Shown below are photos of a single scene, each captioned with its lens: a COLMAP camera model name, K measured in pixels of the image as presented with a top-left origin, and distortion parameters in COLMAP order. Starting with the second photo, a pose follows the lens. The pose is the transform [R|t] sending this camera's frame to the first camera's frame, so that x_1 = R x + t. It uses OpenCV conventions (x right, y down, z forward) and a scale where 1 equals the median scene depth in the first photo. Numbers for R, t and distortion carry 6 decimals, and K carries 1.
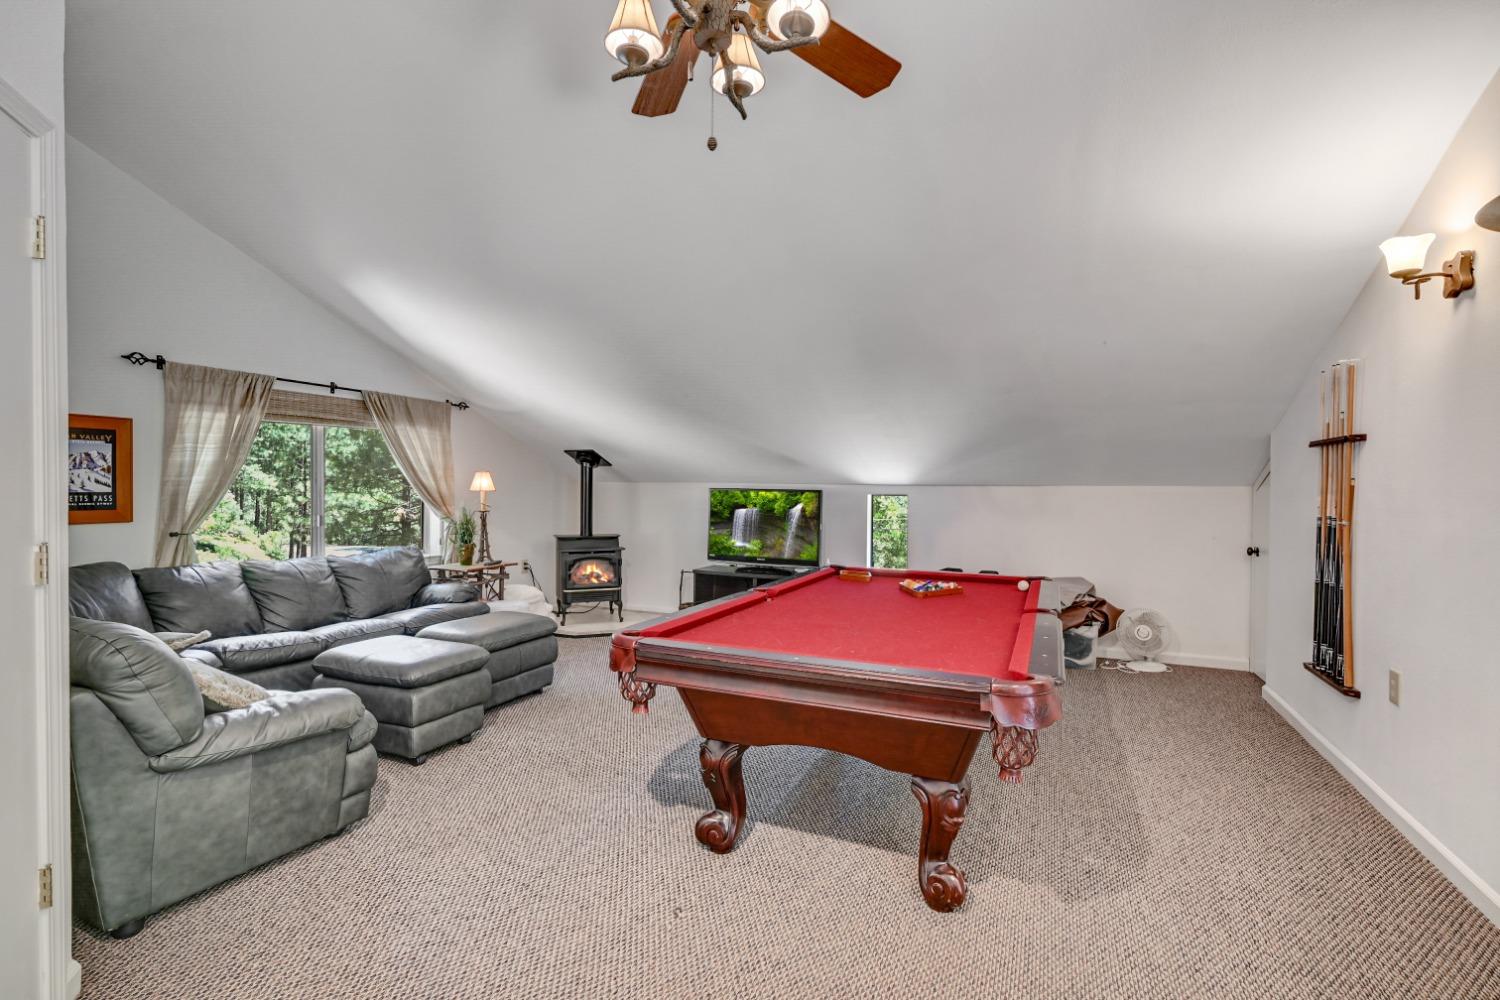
lens RADIAL K [[668.9, 0, 749.9], [0, 668.9, 497.4], [0, 0, 1]] dist [0.000263, -0.000183]
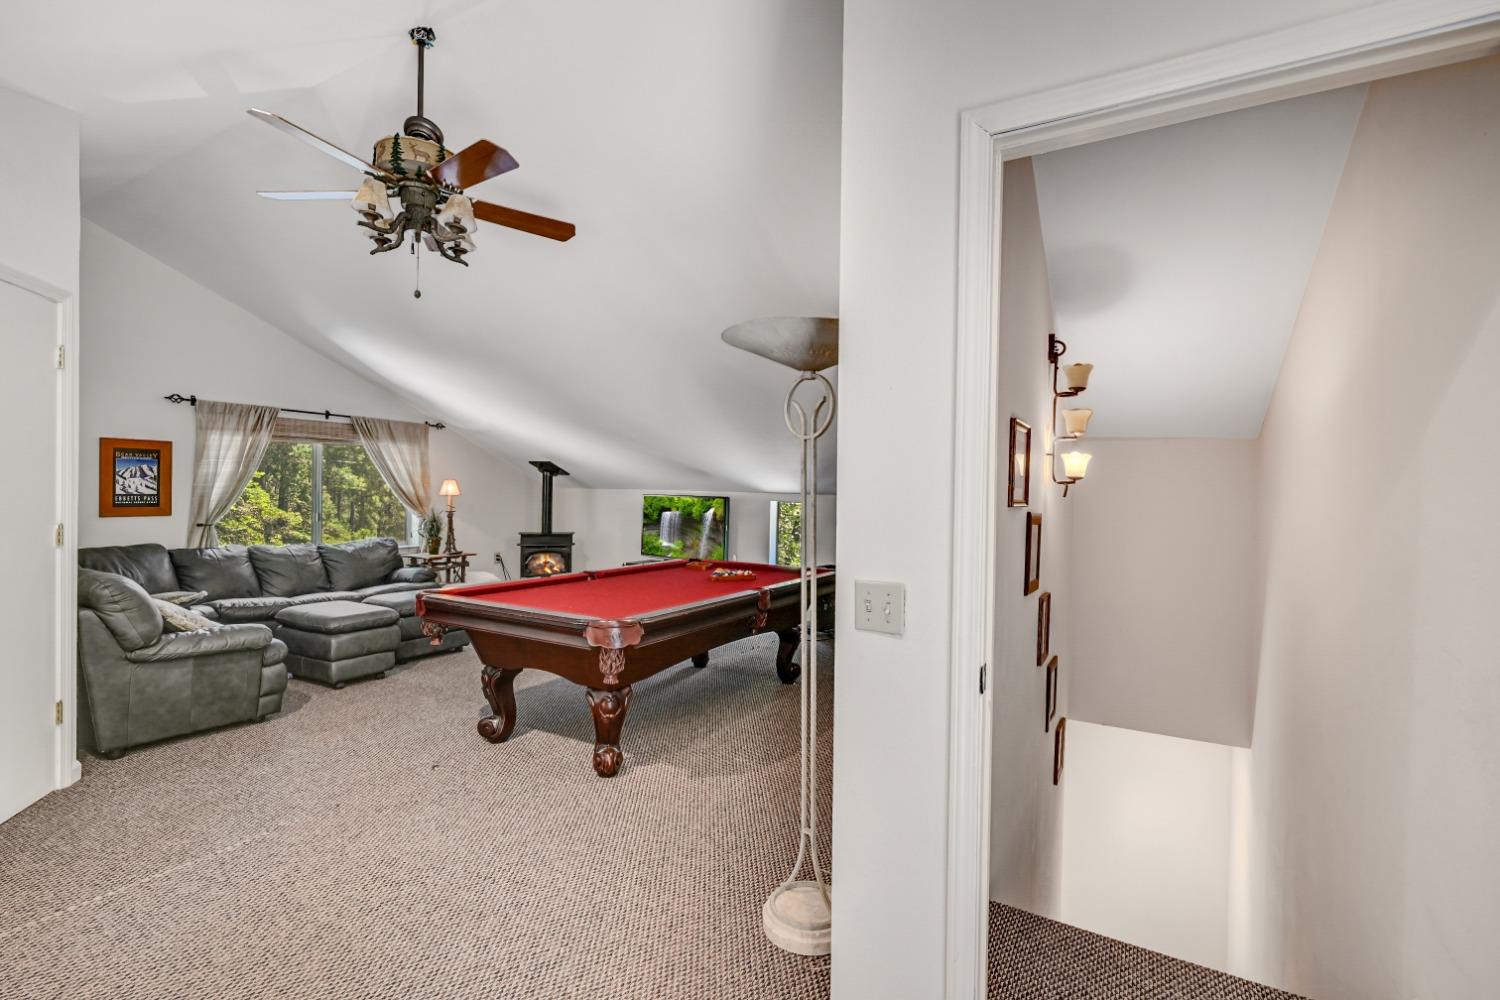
lens RADIAL K [[666.4, 0, 748.0], [0, 666.4, 498.4], [0, 0, 1]] dist [0.000247, -0.000138]
pose [[0.994483, 0.009527, -0.104460, 0.400295], [-0.010048, 0.999940, -0.004466, -0.005000], [0.104411, 0.005491, 0.994519, -0.246225]]
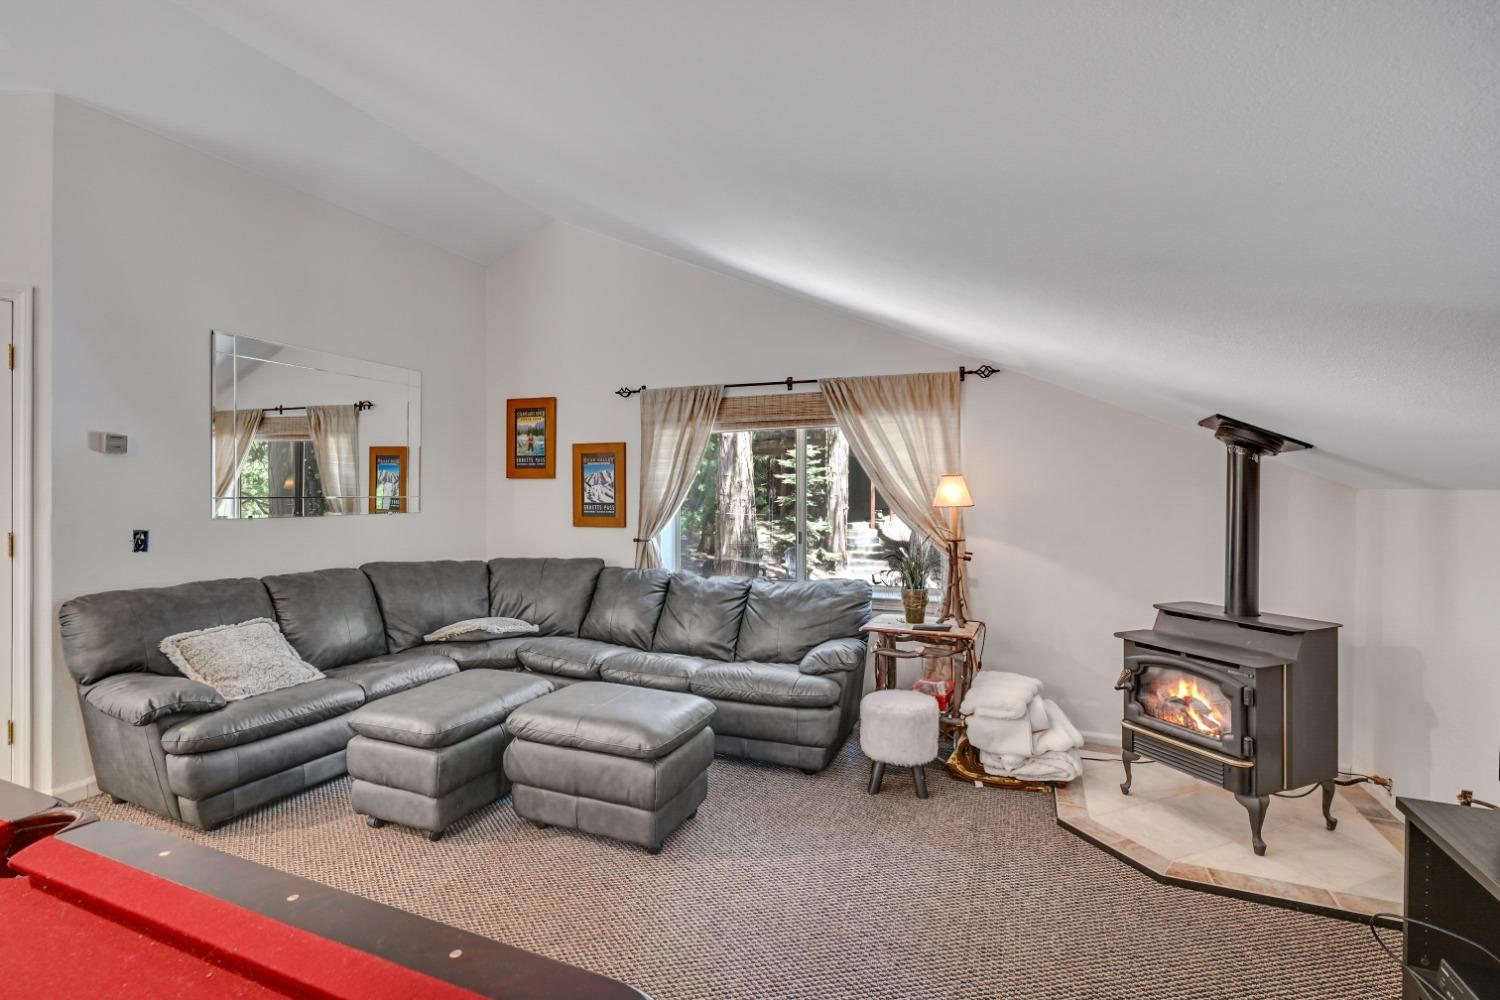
lens RADIAL K [[688.7, 0, 749.4], [0, 688.7, 498.1], [0, 0, 1]] dist [0.000953, -0.000227]
pose [[0.030419, 0.000328, -0.999537, 0.315916], [-0.018449, 0.999830, -0.000233, -0.019883], [0.999367, 0.018447, 0.030420, 1.137541]]
